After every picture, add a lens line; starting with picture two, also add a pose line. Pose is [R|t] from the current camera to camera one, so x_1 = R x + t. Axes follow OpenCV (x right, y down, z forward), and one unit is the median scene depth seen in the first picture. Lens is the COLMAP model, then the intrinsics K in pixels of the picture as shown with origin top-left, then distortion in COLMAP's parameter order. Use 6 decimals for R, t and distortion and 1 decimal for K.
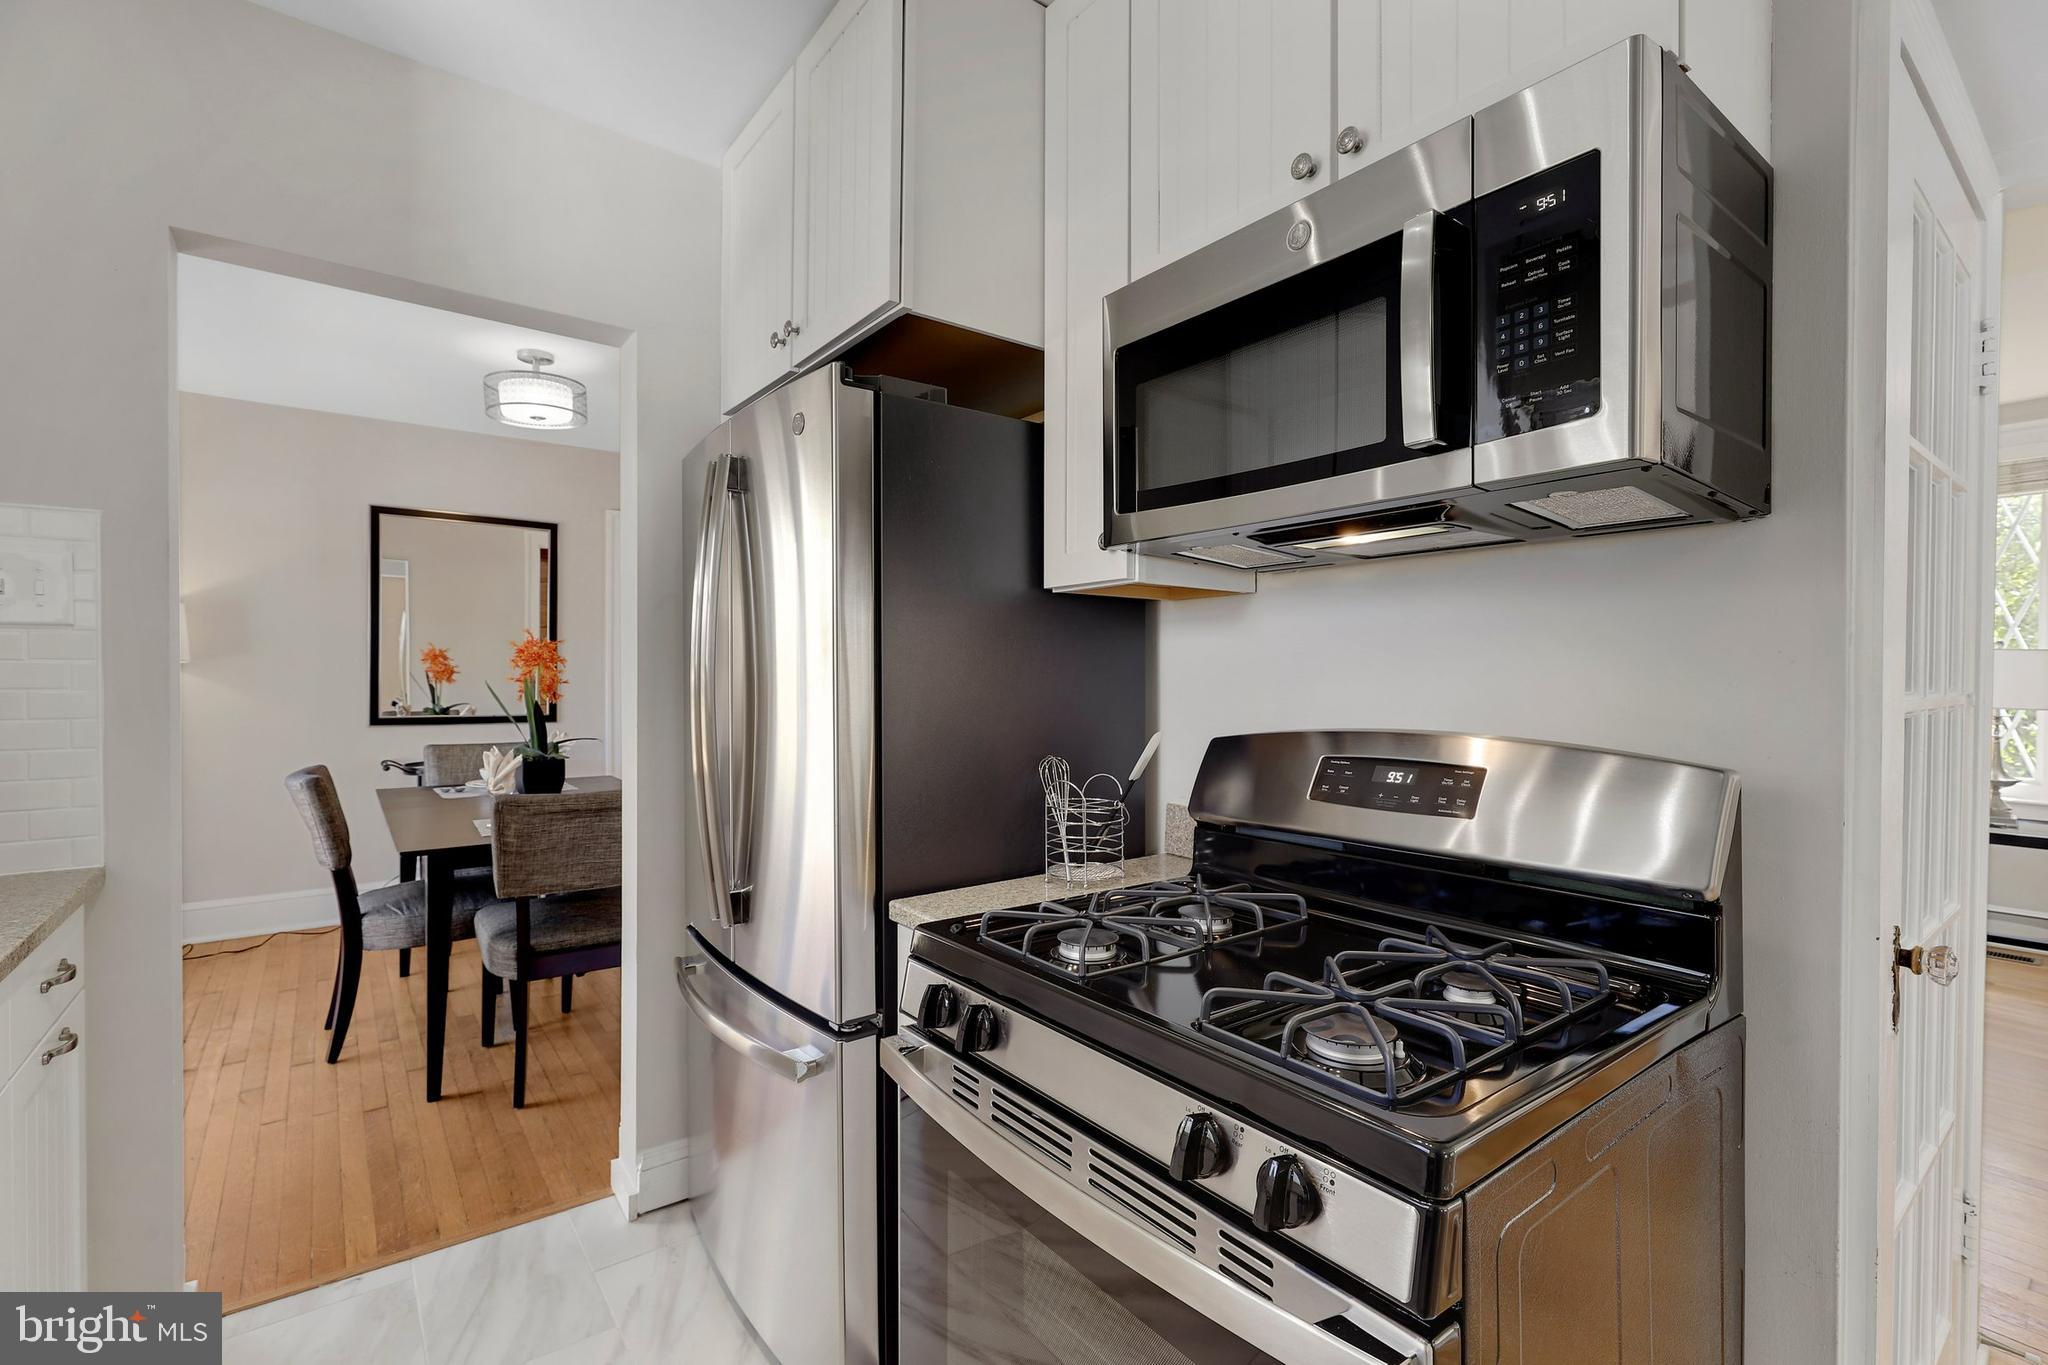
lens RADIAL K [[922.2, 0, 1024.1], [0, 922.2, 677.3], [0, 0, 1]] dist [0.000689, 0.000076]
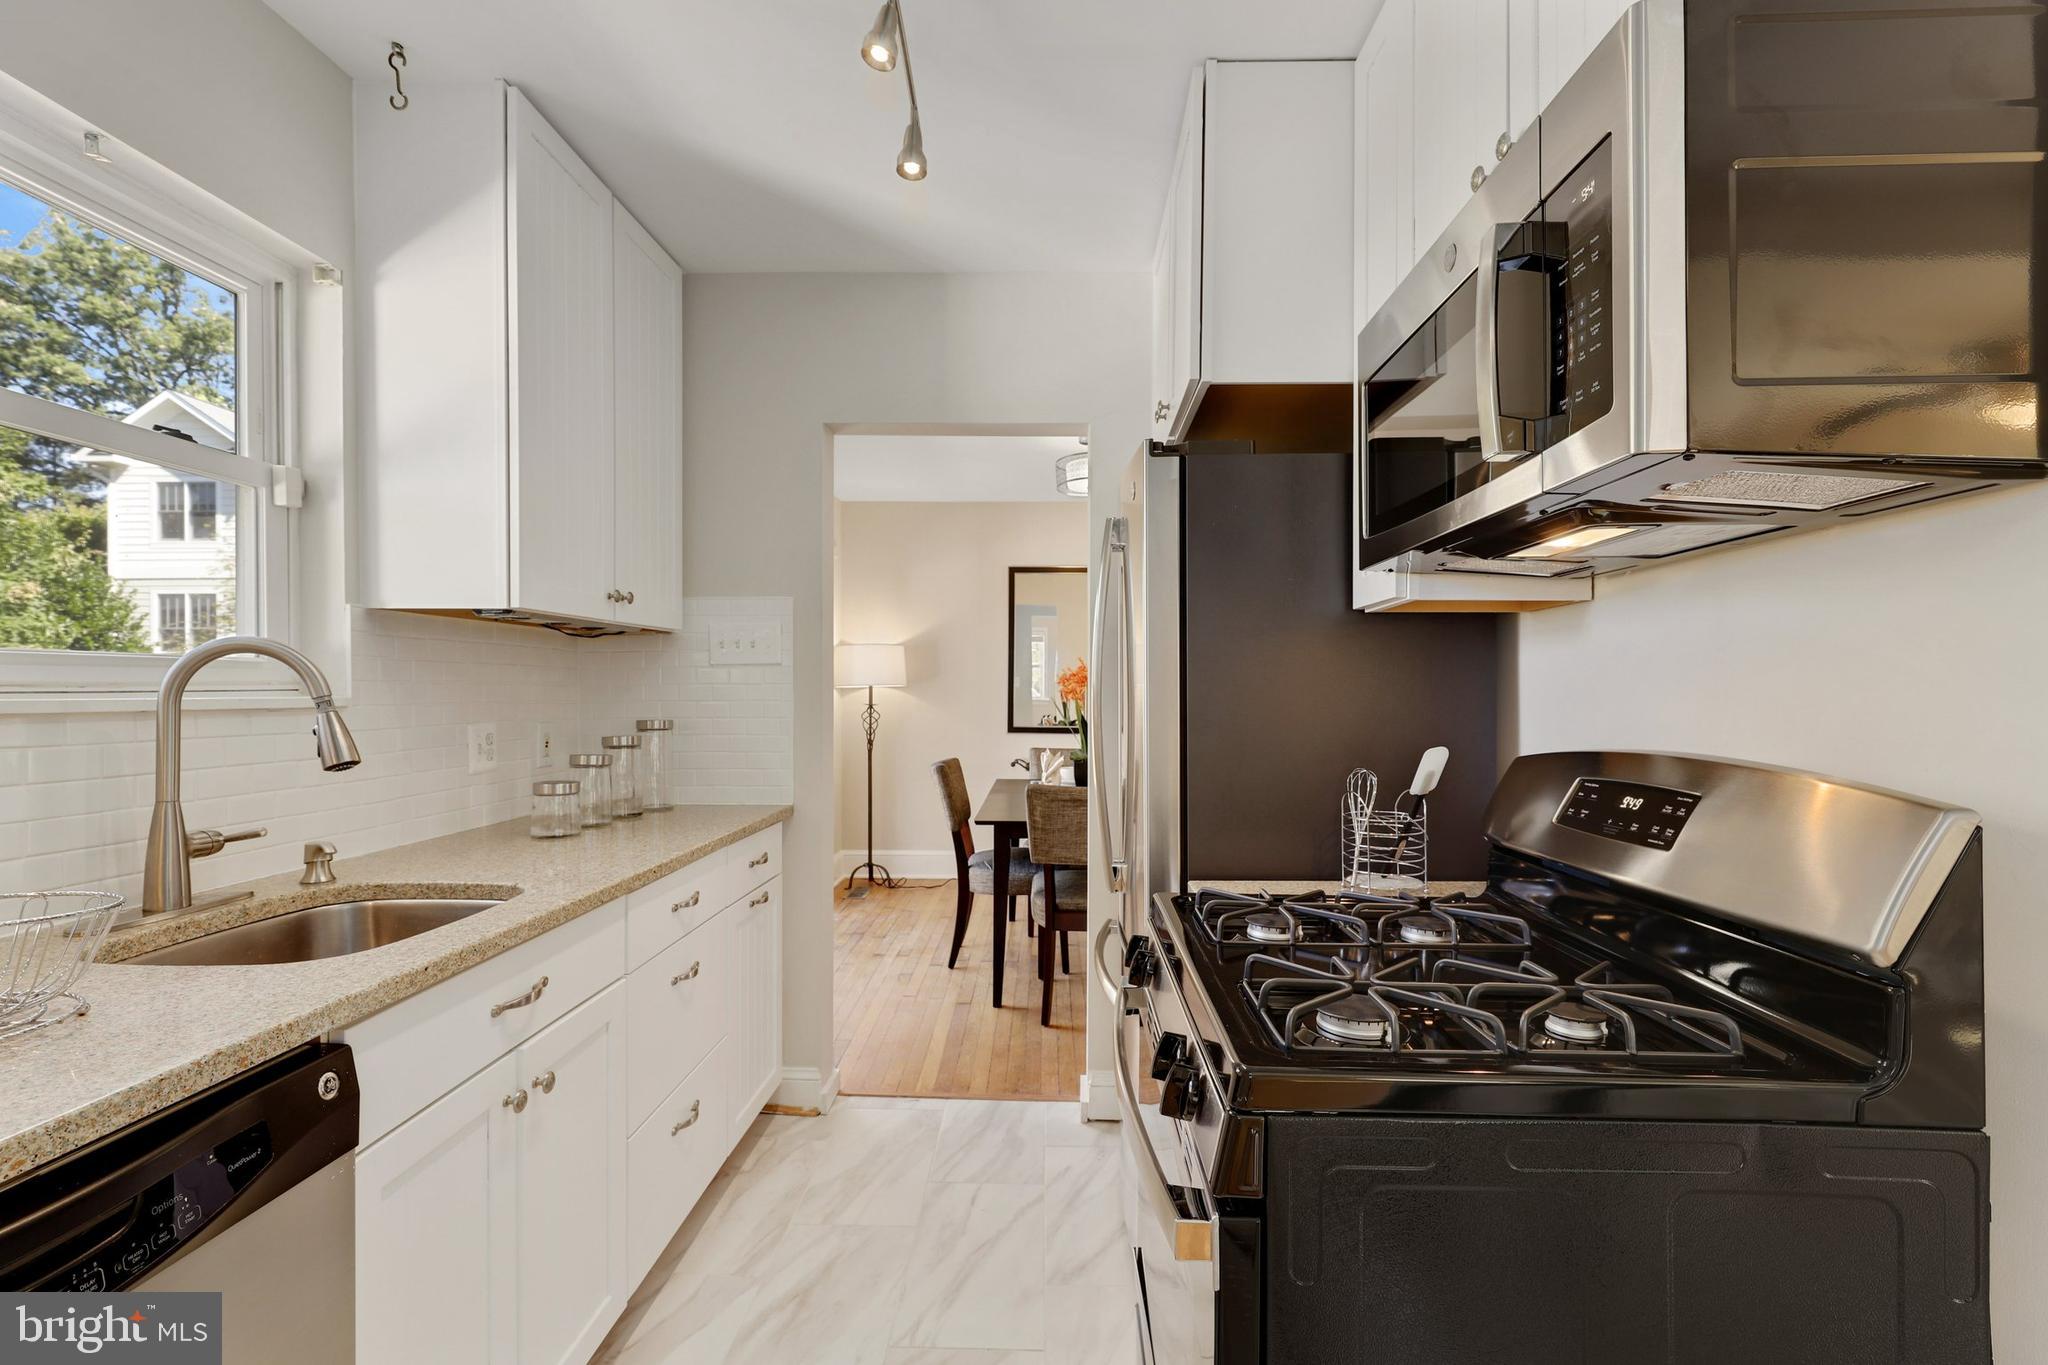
lens RADIAL K [[939.3, 0, 1019.2], [0, 939.3, 692.3], [0, 0, 1]] dist [0.015276, 0.000258]
pose [[0.768297, -0.003854, -0.640082, 0.307352], [0.000045, 0.999982, -0.005968, 0.003477], [0.640093, 0.004557, 0.768284, -0.052101]]
